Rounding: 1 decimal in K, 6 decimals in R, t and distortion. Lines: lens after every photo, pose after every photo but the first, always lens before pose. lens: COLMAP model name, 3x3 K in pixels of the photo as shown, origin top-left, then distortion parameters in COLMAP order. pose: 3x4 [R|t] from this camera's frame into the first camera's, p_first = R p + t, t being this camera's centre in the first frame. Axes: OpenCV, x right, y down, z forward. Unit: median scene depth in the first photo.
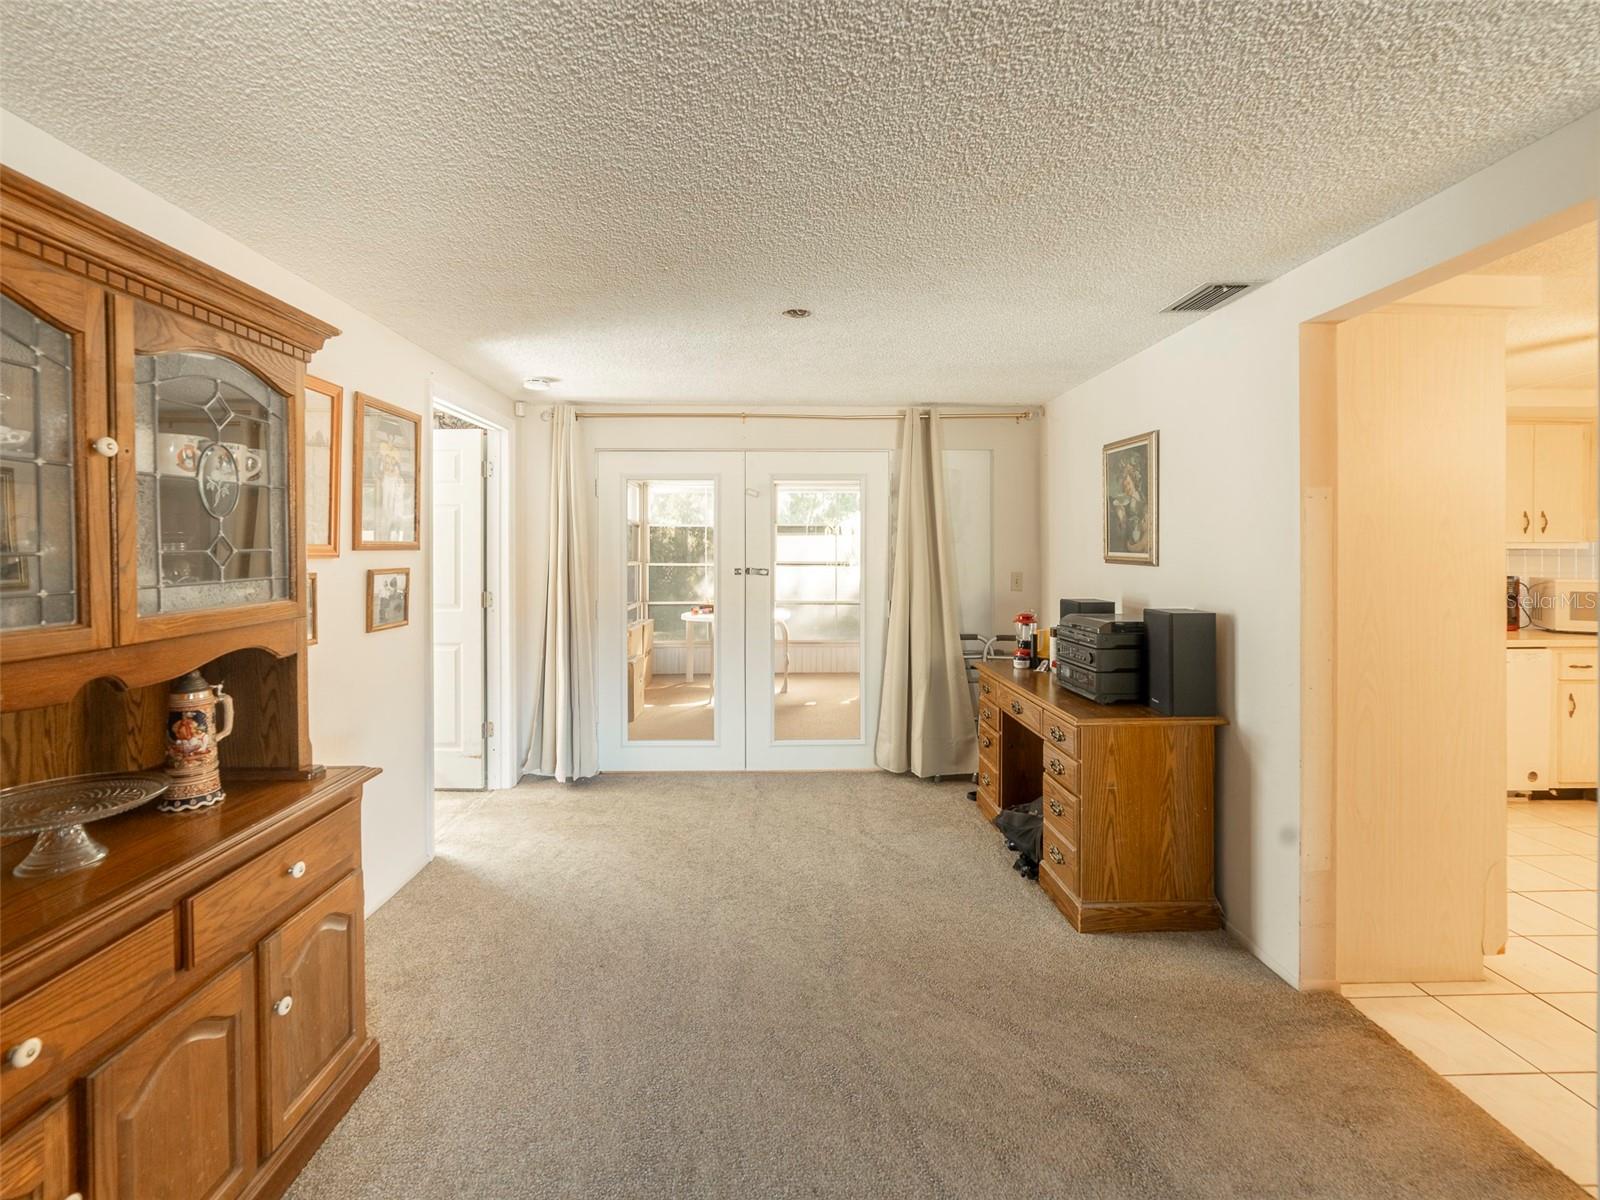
lens RADIAL K [[710.8, 0, 802.2], [0, 710.8, 555.5], [0, 0, 1]] dist [0.001410, 0.000349]
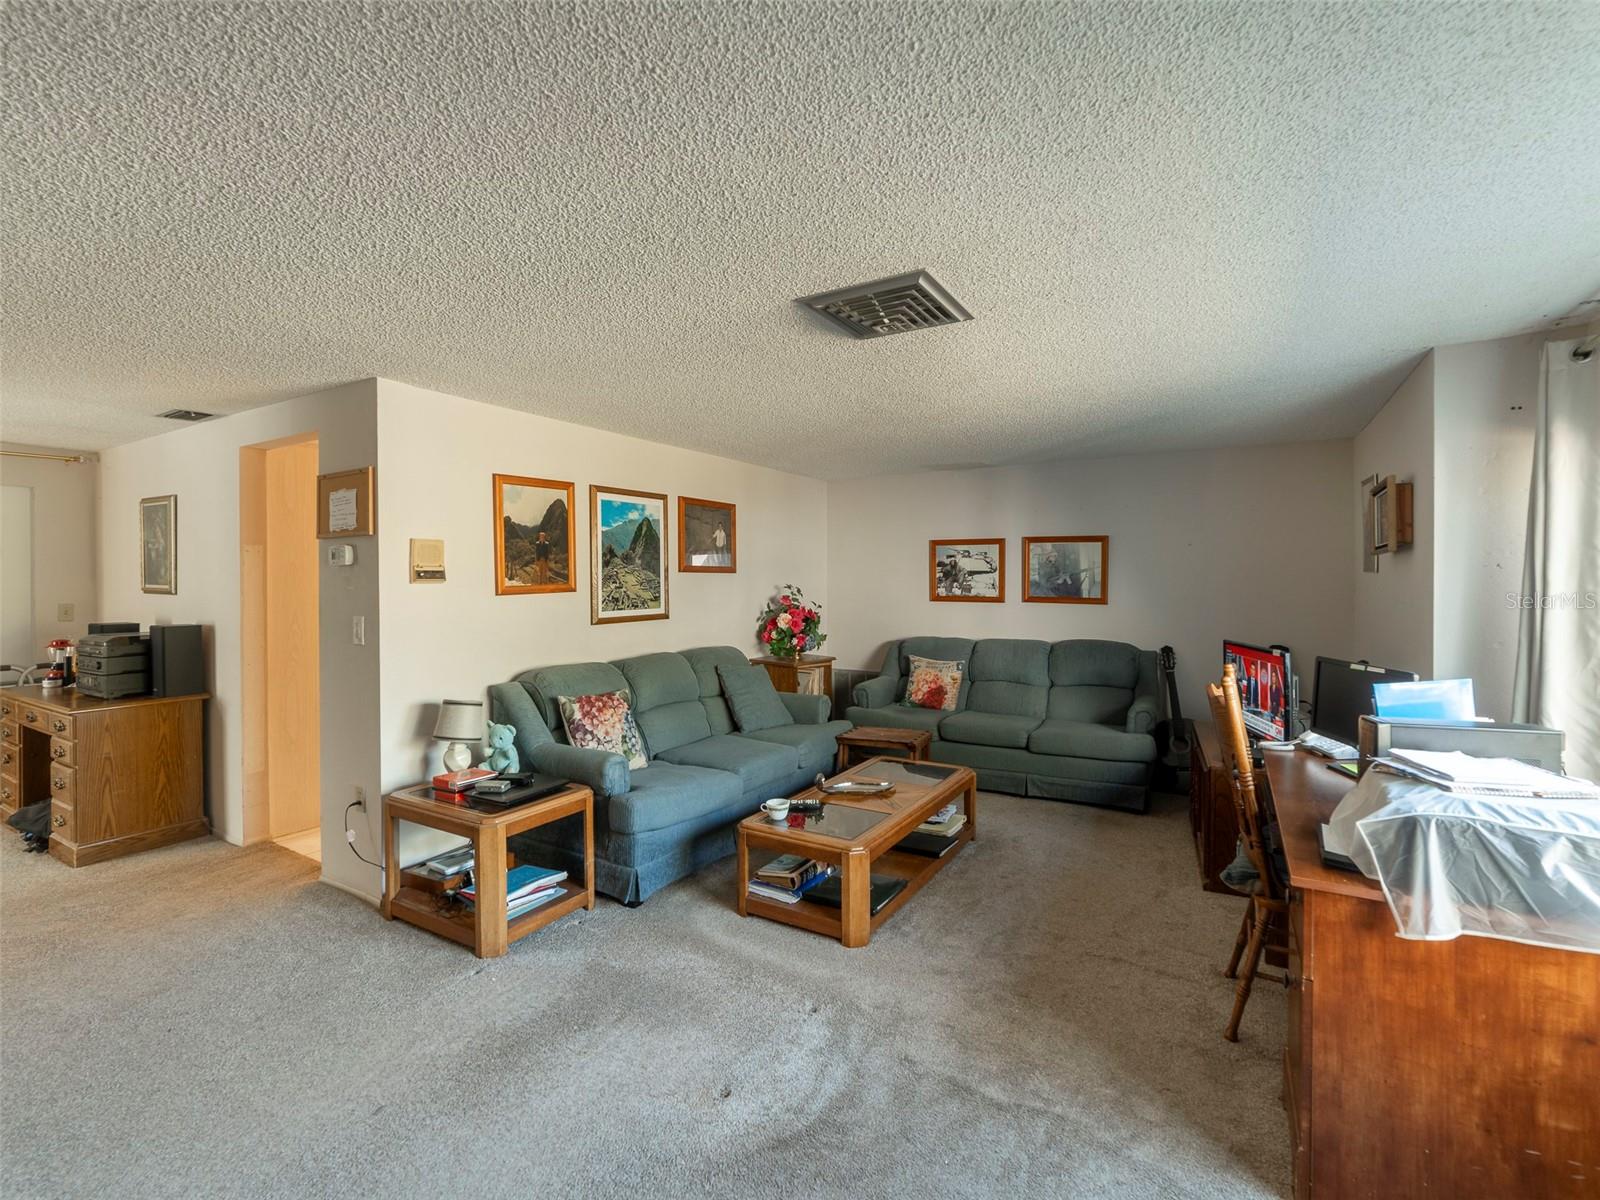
lens RADIAL K [[717.4, 0, 797.1], [0, 717.4, 575.7], [0, 0, 1]] dist [0.001418, 0.000548]
pose [[0.552990, -0.003787, 0.833180, 0.012177], [0.014144, 0.999888, -0.004844, 0.002540], [-0.833068, 0.014463, 0.552981, -0.826708]]
